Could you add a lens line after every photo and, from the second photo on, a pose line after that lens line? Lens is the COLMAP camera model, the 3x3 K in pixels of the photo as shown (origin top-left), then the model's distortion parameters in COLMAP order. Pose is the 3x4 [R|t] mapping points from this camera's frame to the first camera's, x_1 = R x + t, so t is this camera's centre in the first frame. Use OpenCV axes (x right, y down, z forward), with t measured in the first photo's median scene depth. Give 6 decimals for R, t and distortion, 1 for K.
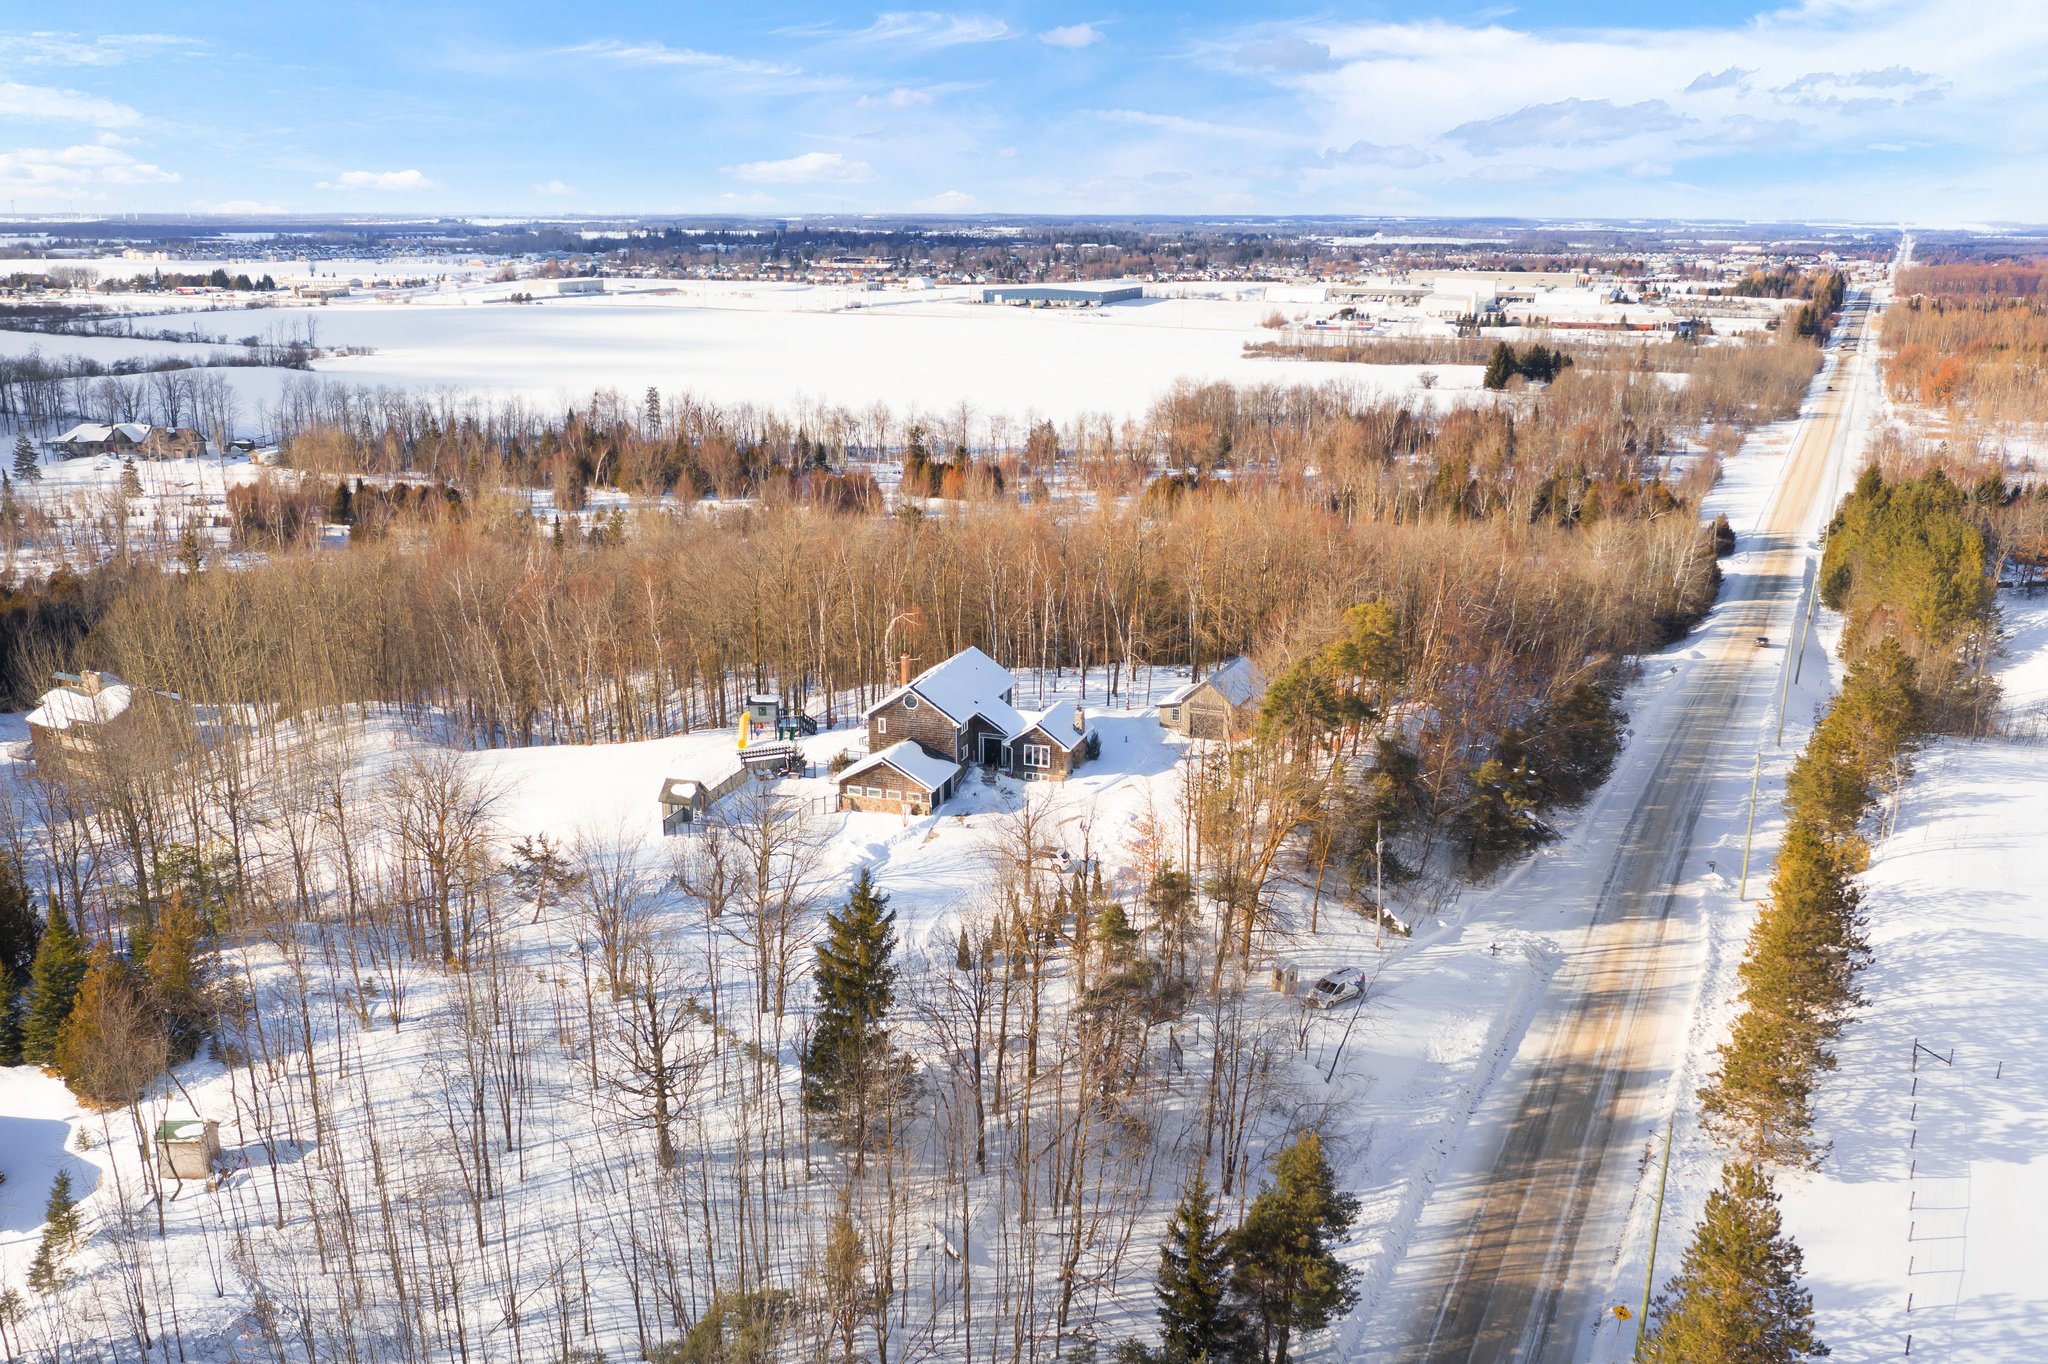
lens RADIAL K [[1730.3, 0, 1037.8], [0, 1730.3, 761.8], [0, 0, 1]] dist [-0.011247, 0.001715]
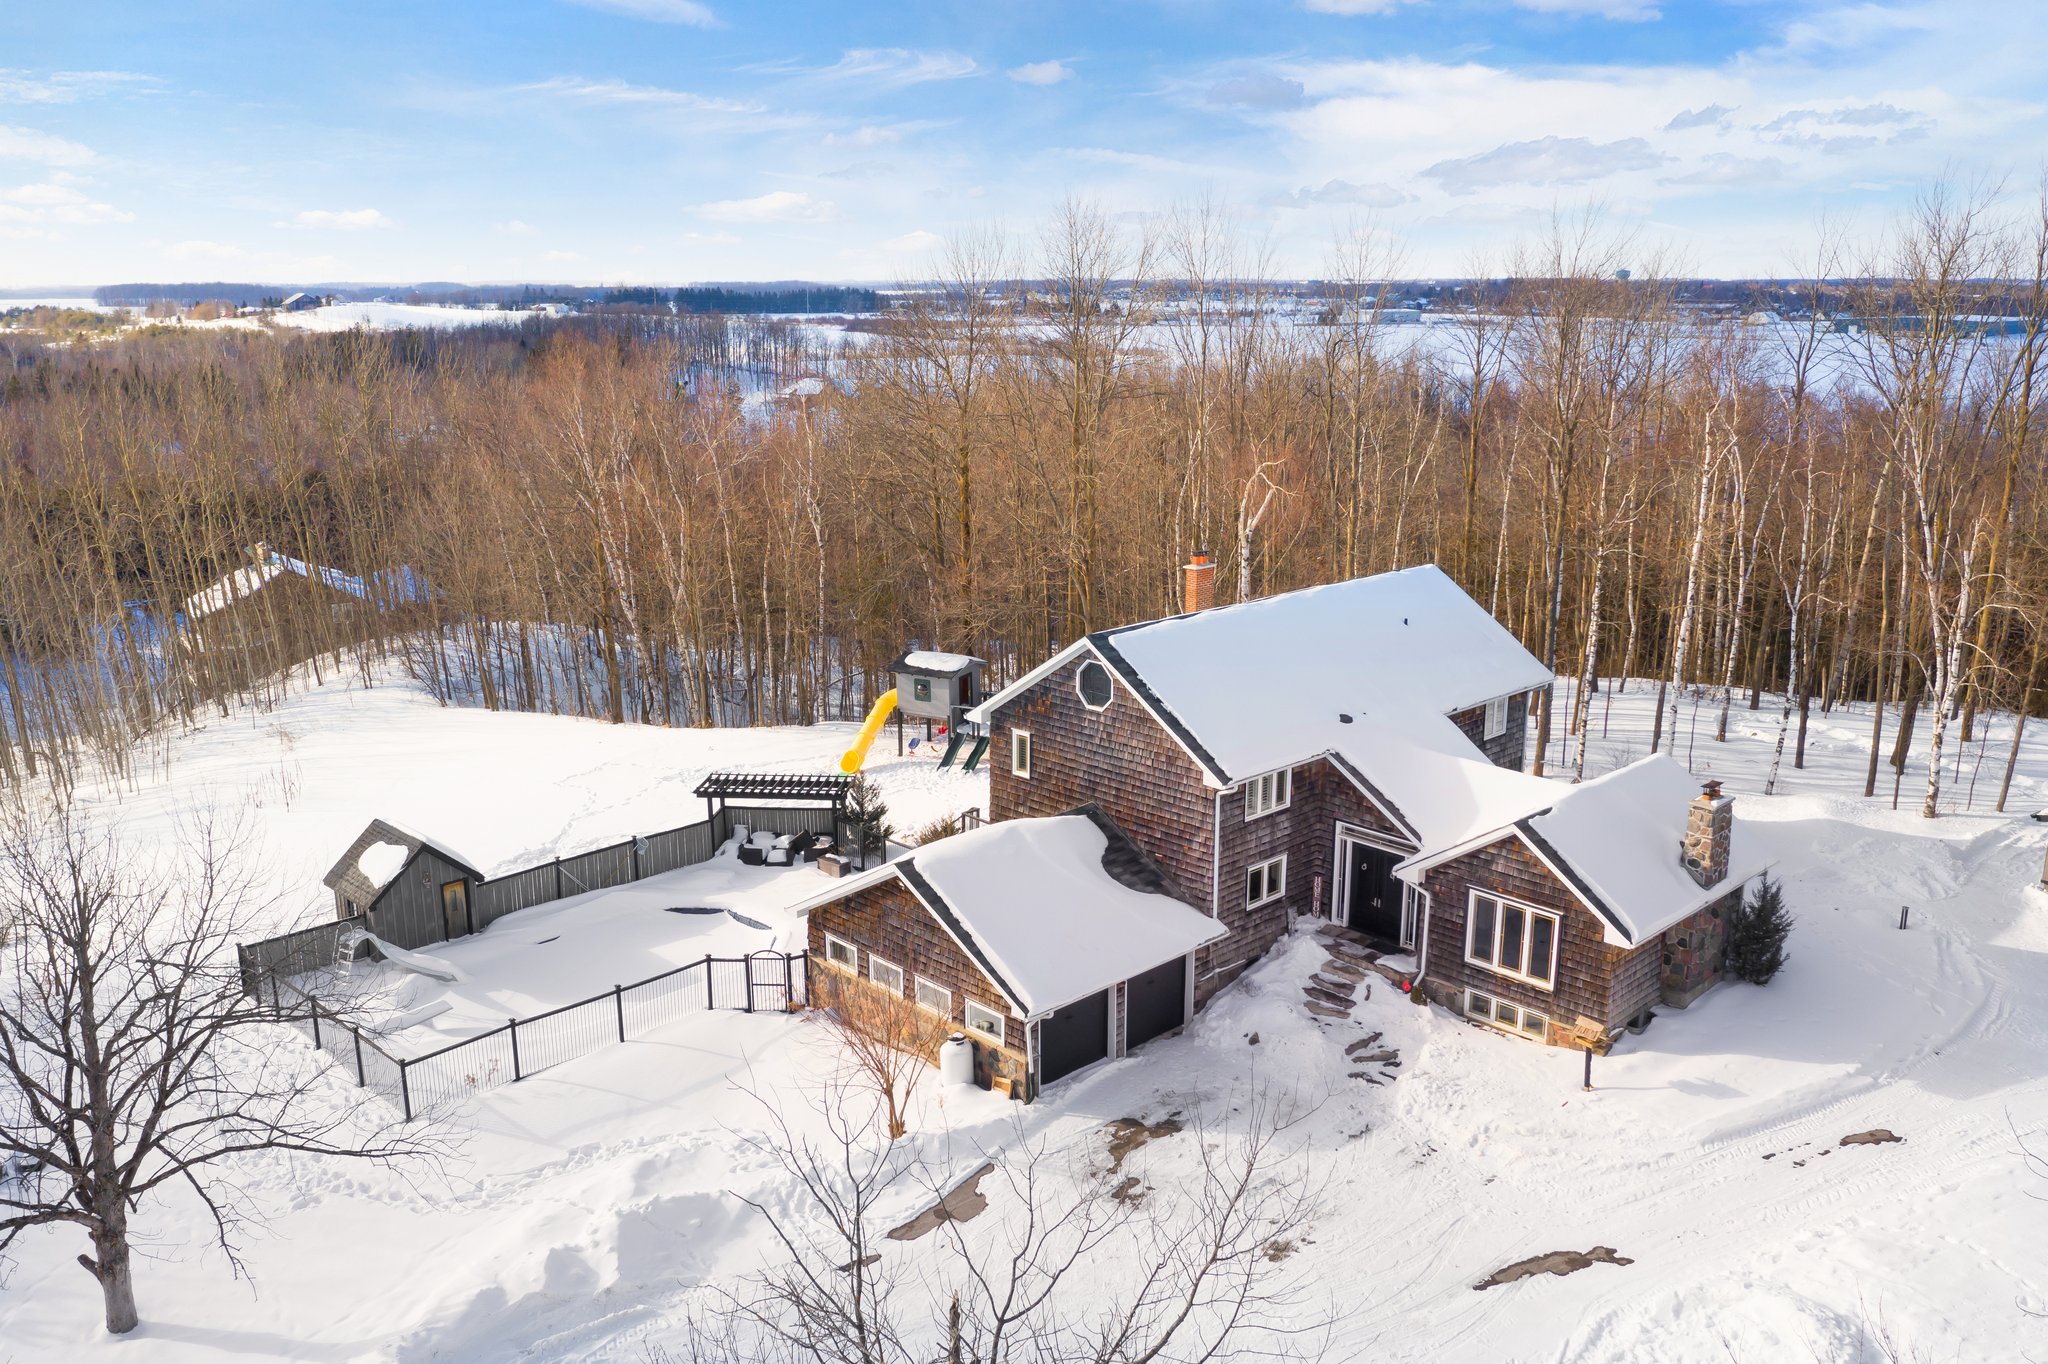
lens RADIAL K [[1625.8, 0, 1024.0], [0, 1625.8, 682.0], [0, 0, 1]] dist [-0.022750, 0.029612]
pose [[0.880636, 0.108498, -0.461204, 0.016380], [-0.138862, 0.989785, -0.032300, -0.008851], [0.452988, 0.092488, 0.886706, 0.268449]]
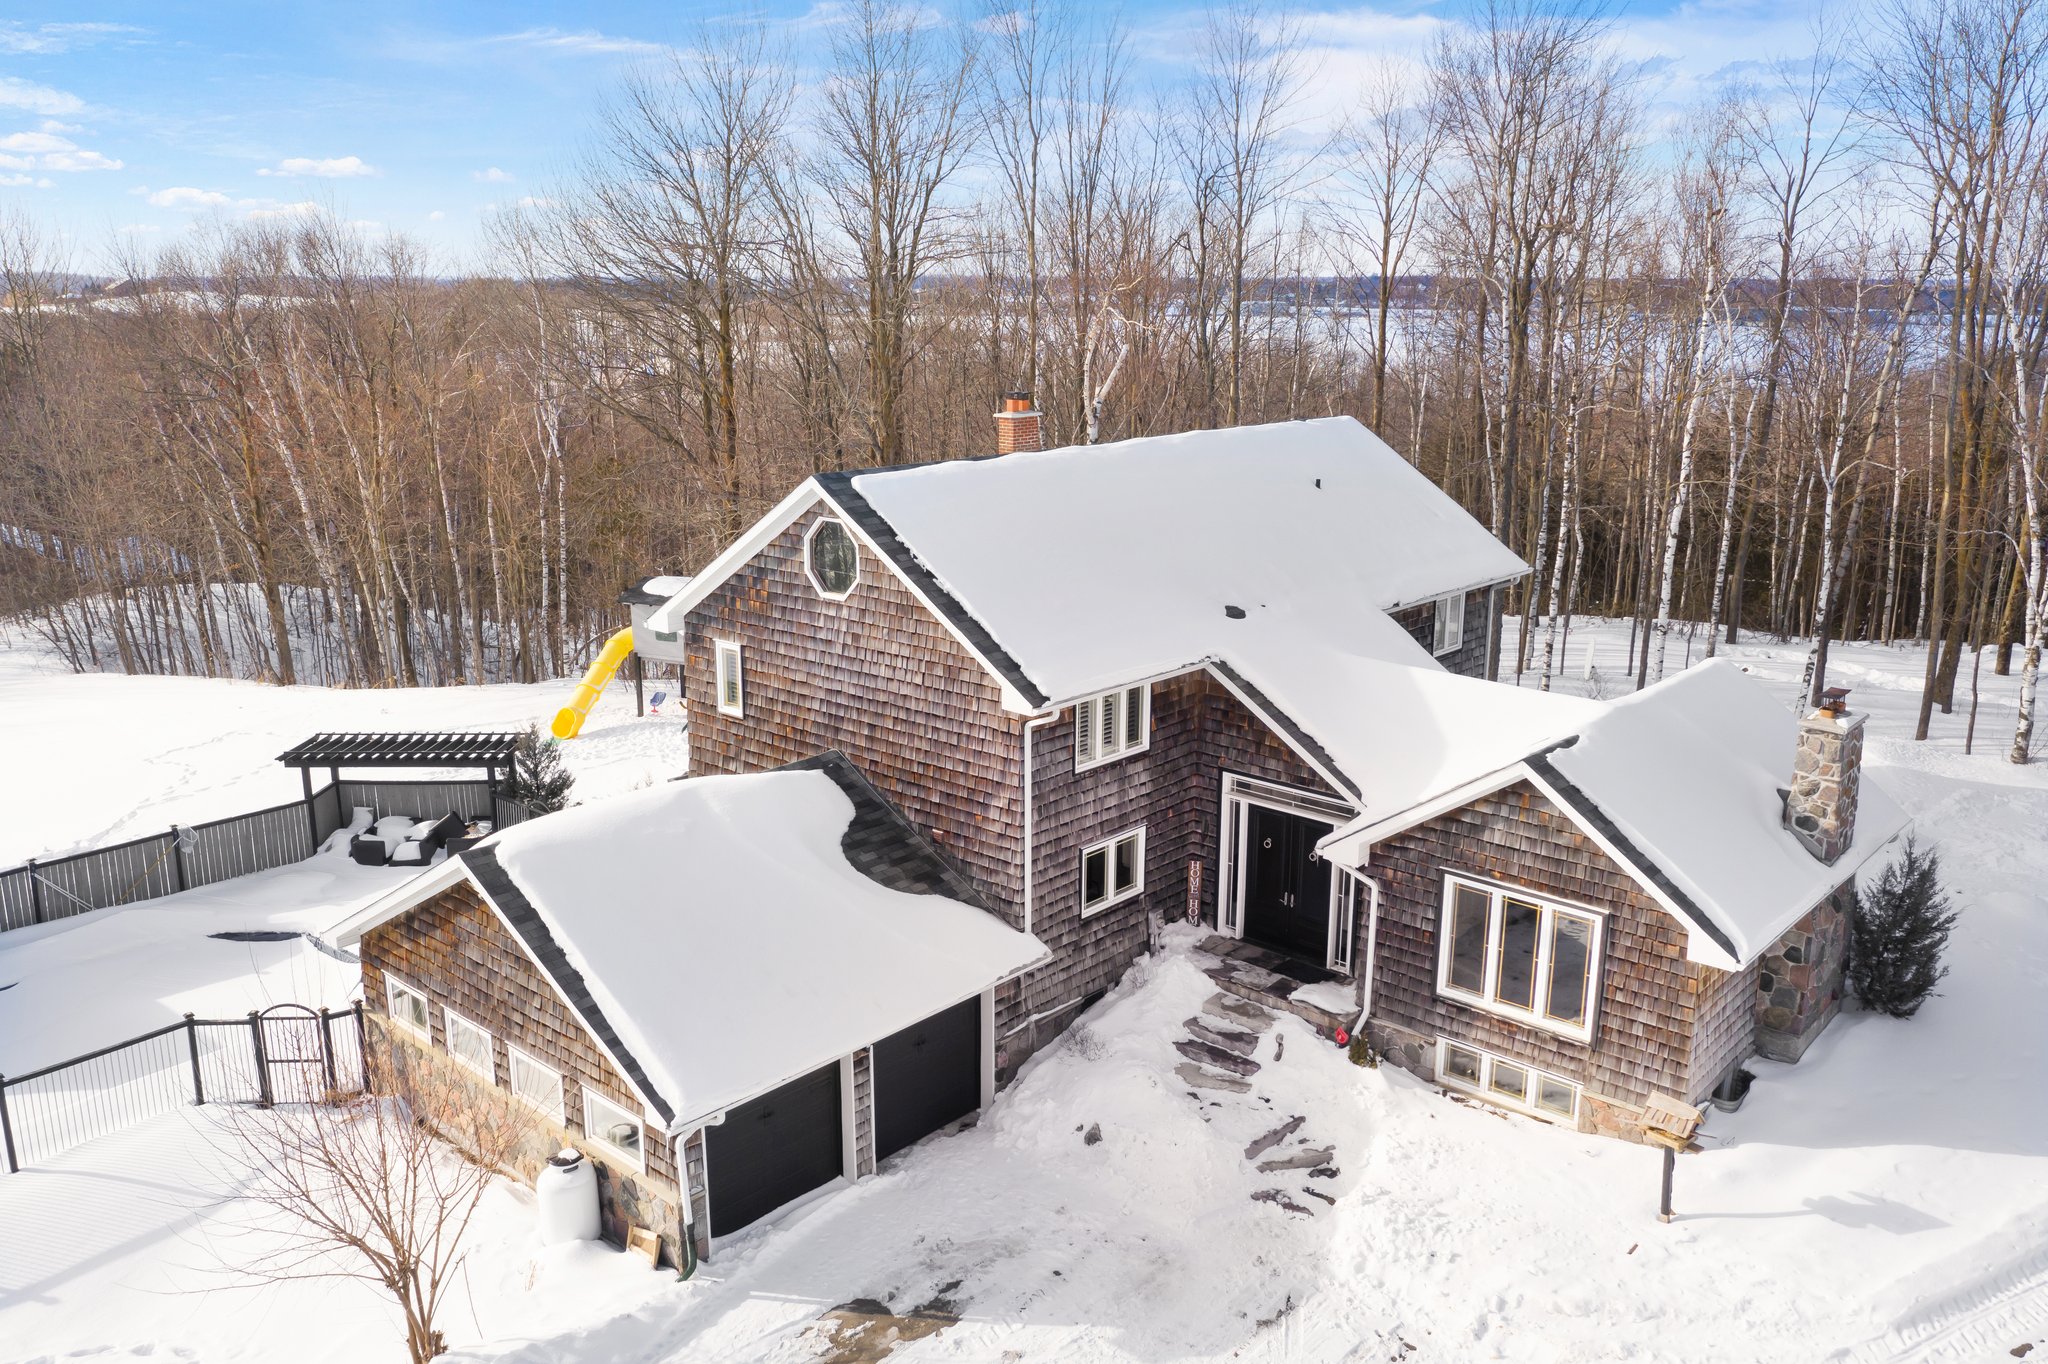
lens RADIAL K [[1625.8, 0, 1024.0], [0, 1625.8, 682.0], [0, 0, 1]] dist [-0.022750, 0.029612]
pose [[0.914310, 0.095453, -0.393607, 0.005308], [-0.121261, 0.991767, -0.041166, -0.006145], [0.386437, 0.085367, 0.918357, 0.306285]]
